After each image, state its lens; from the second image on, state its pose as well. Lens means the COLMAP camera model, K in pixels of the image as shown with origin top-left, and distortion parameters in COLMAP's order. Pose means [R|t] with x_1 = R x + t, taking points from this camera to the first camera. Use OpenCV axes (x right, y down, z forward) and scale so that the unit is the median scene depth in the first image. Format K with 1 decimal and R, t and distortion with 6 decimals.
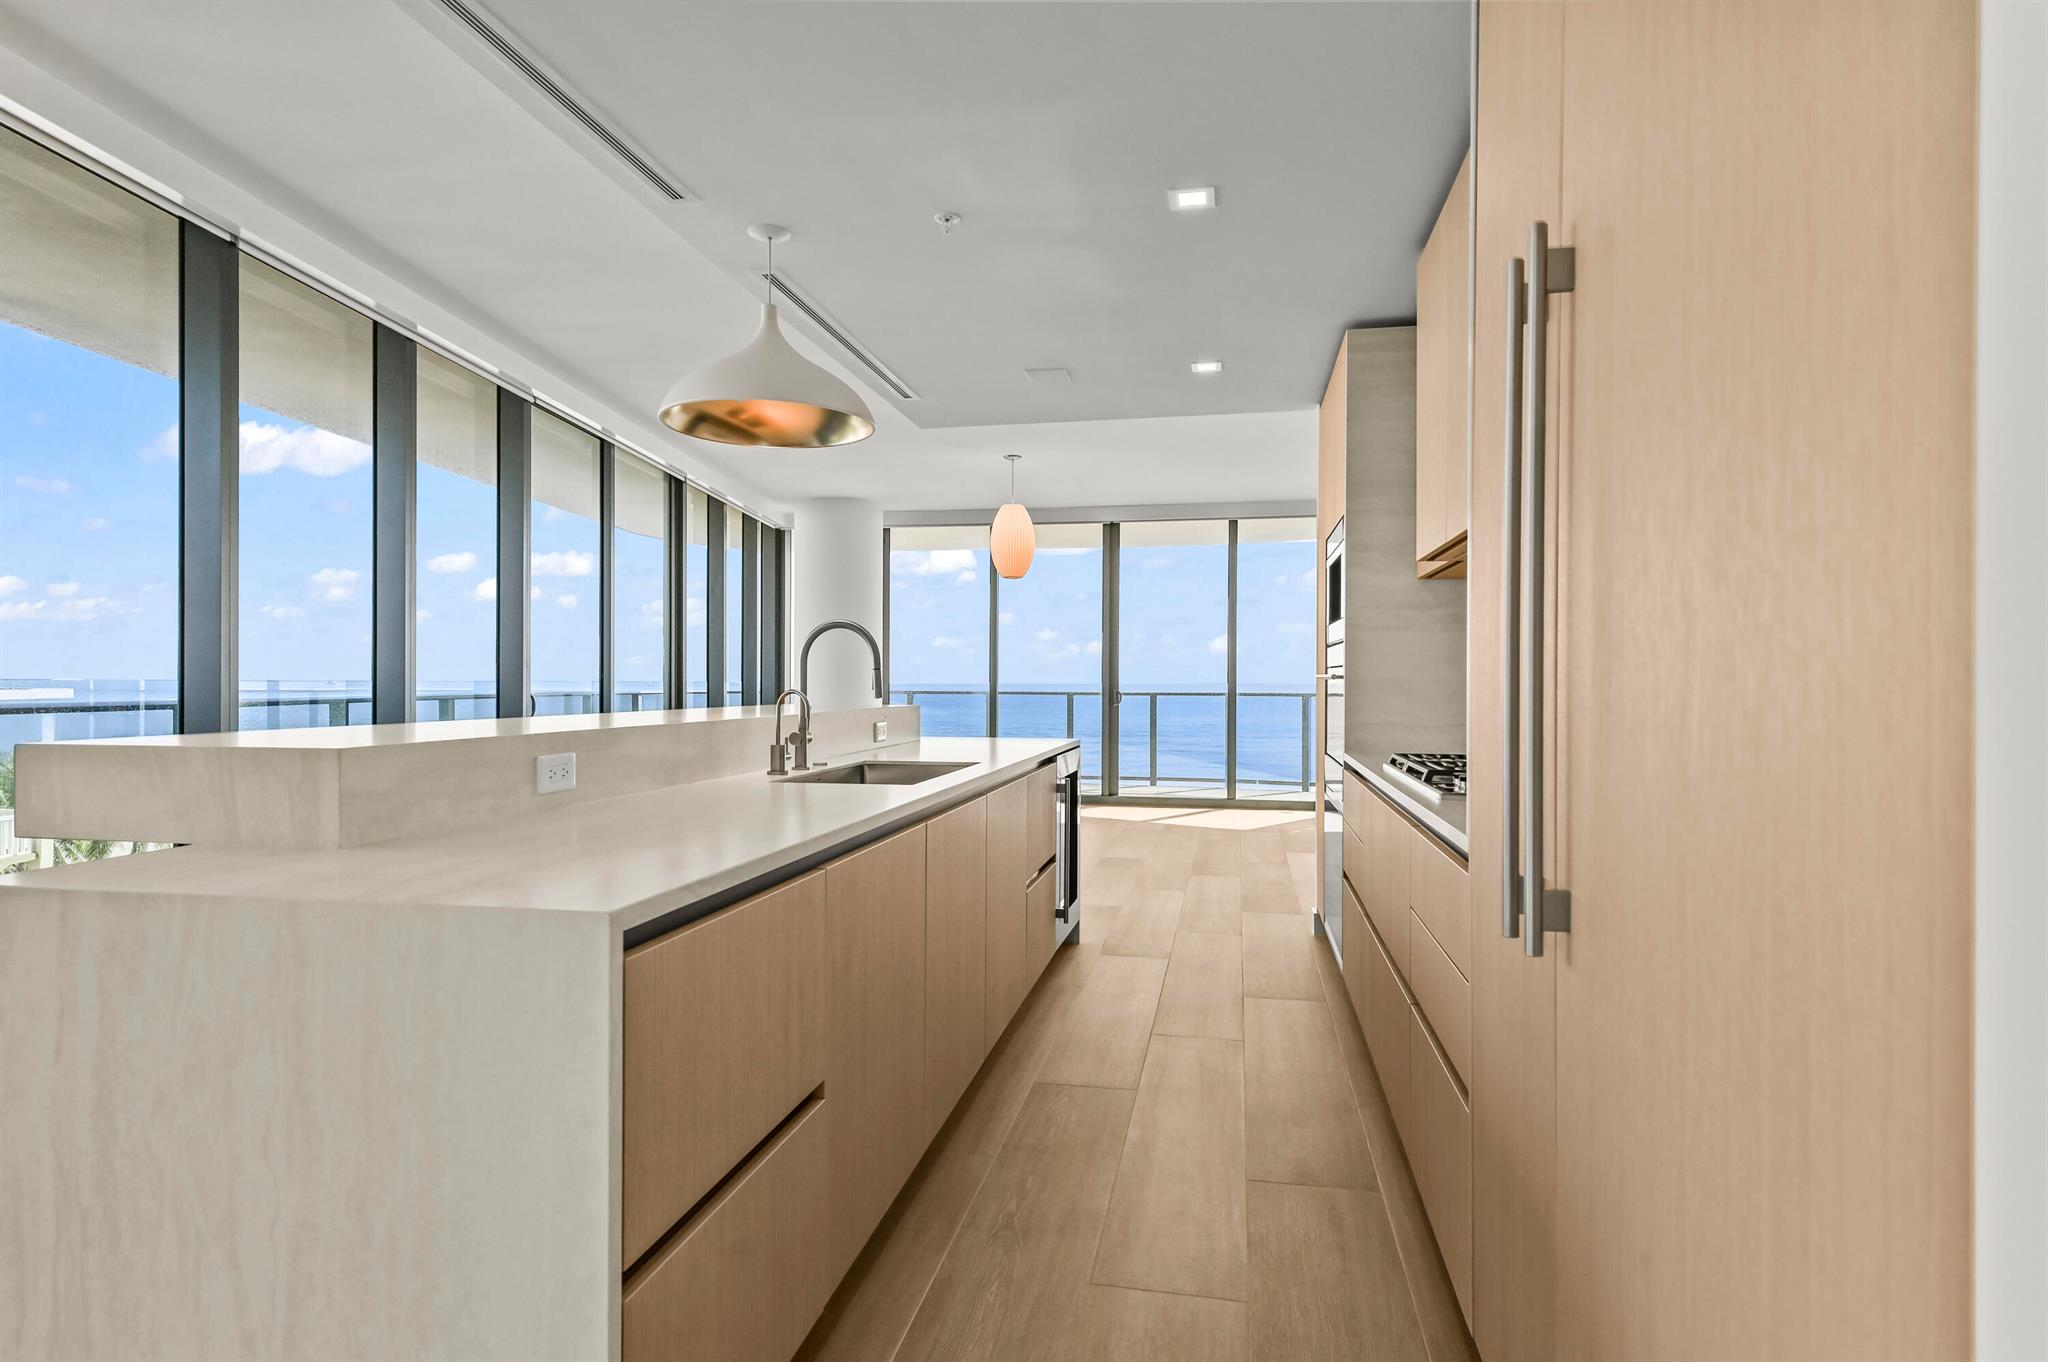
lens RADIAL K [[1110.0, 0, 1037.1], [0, 1110.0, 686.2], [0, 0, 1]] dist [0.001448, 0.000131]
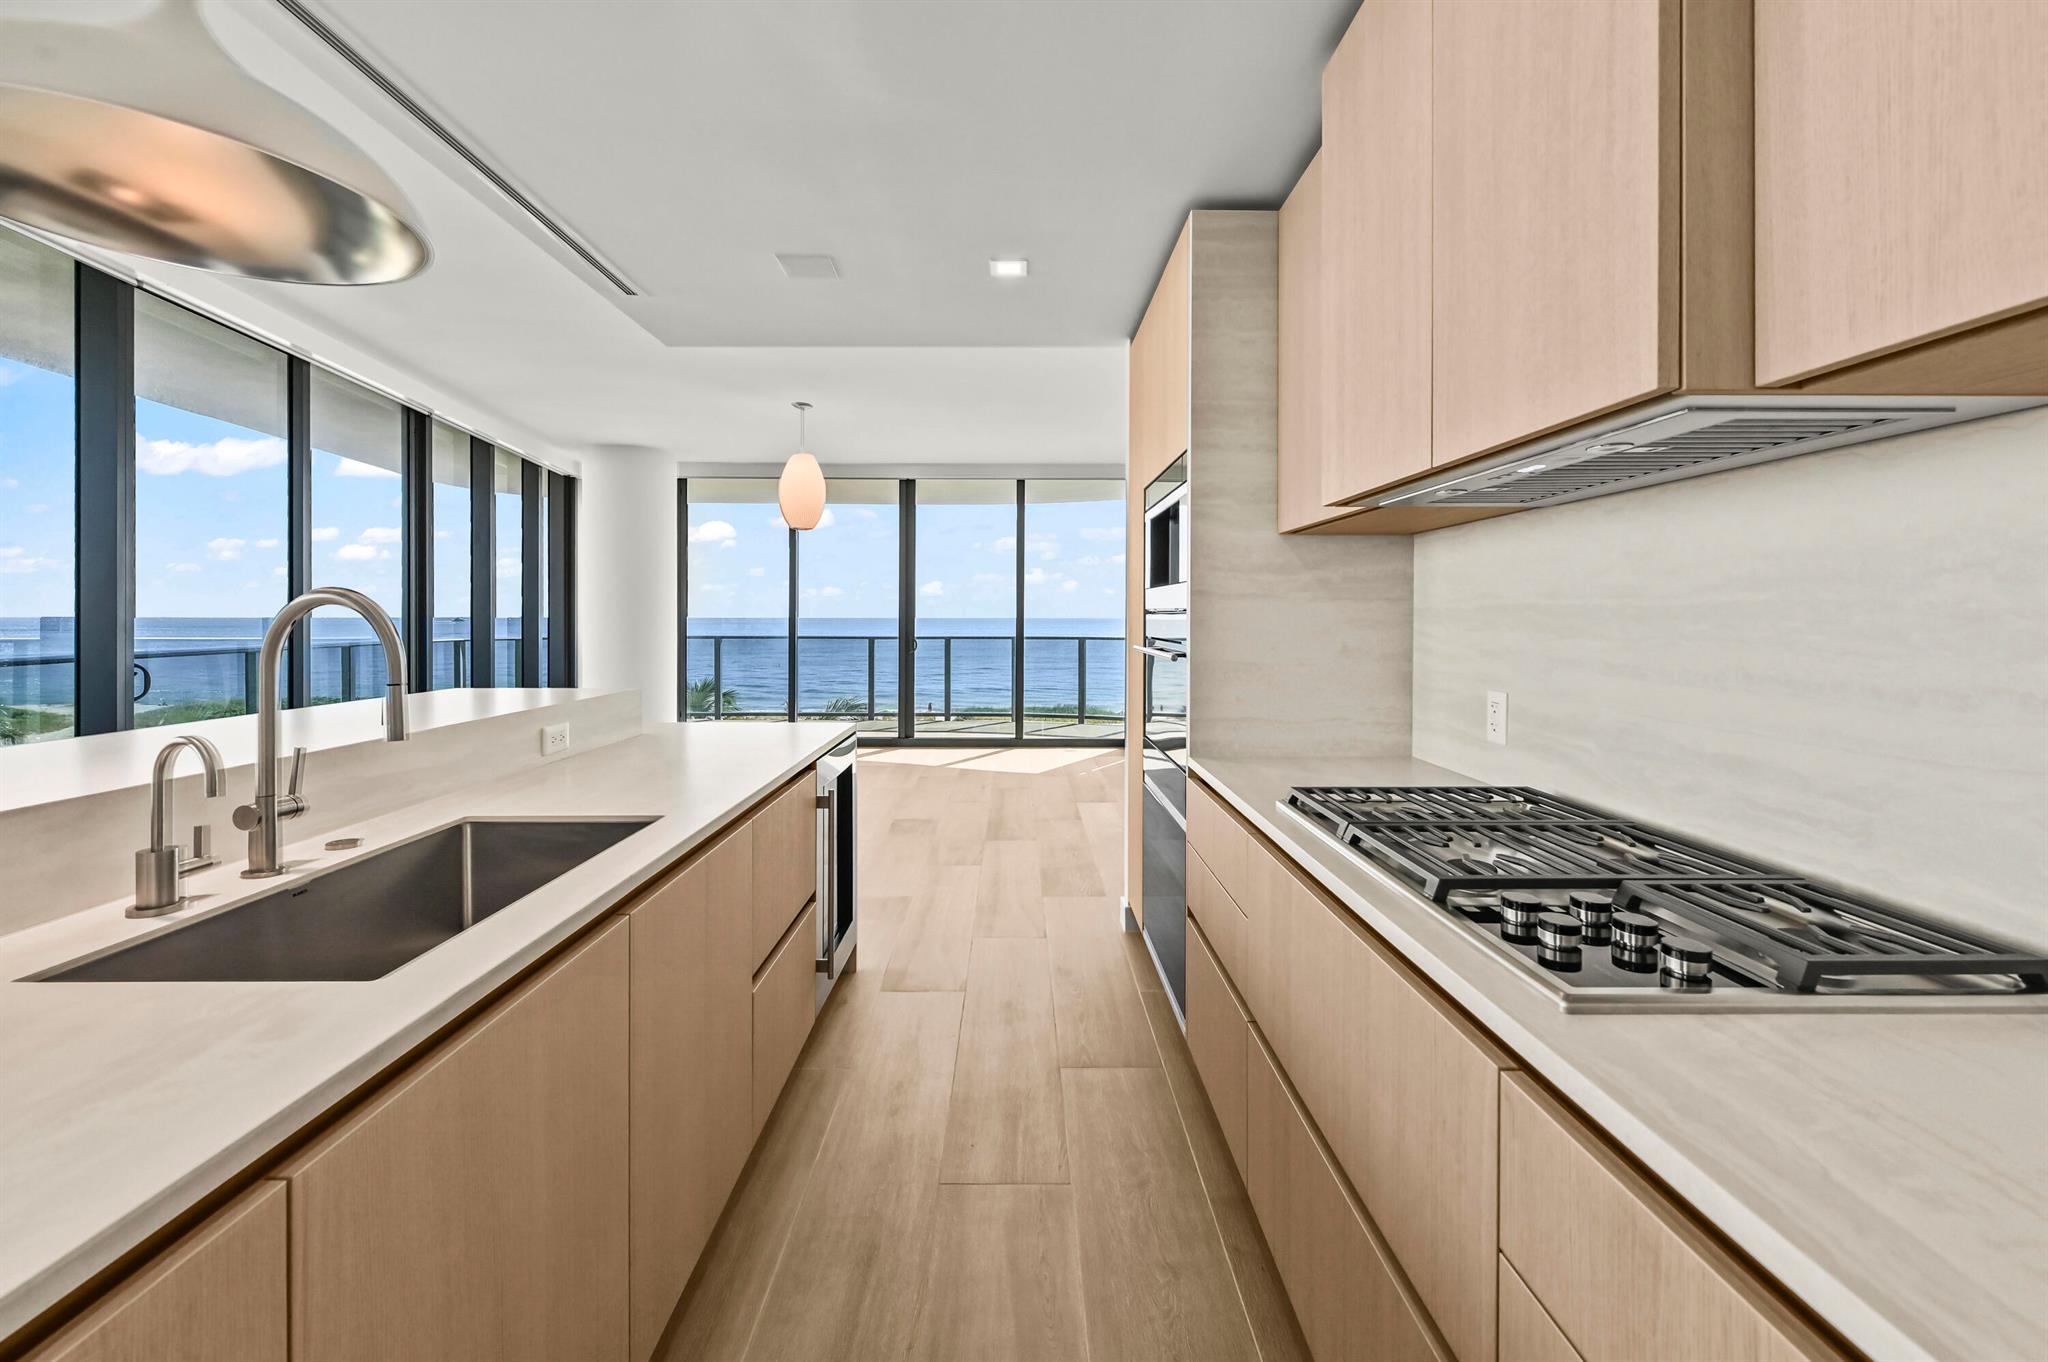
lens RADIAL K [[842.9, 0, 1024.5], [0, 842.9, 626.1], [0, 0, 1]] dist [-0.000921, -0.000200]
pose [[0.981285, -0.004347, 0.192509, 0.039405], [0.002270, 0.999937, 0.011011, -0.030055], [-0.192545, -0.010368, 0.981233, 0.347311]]
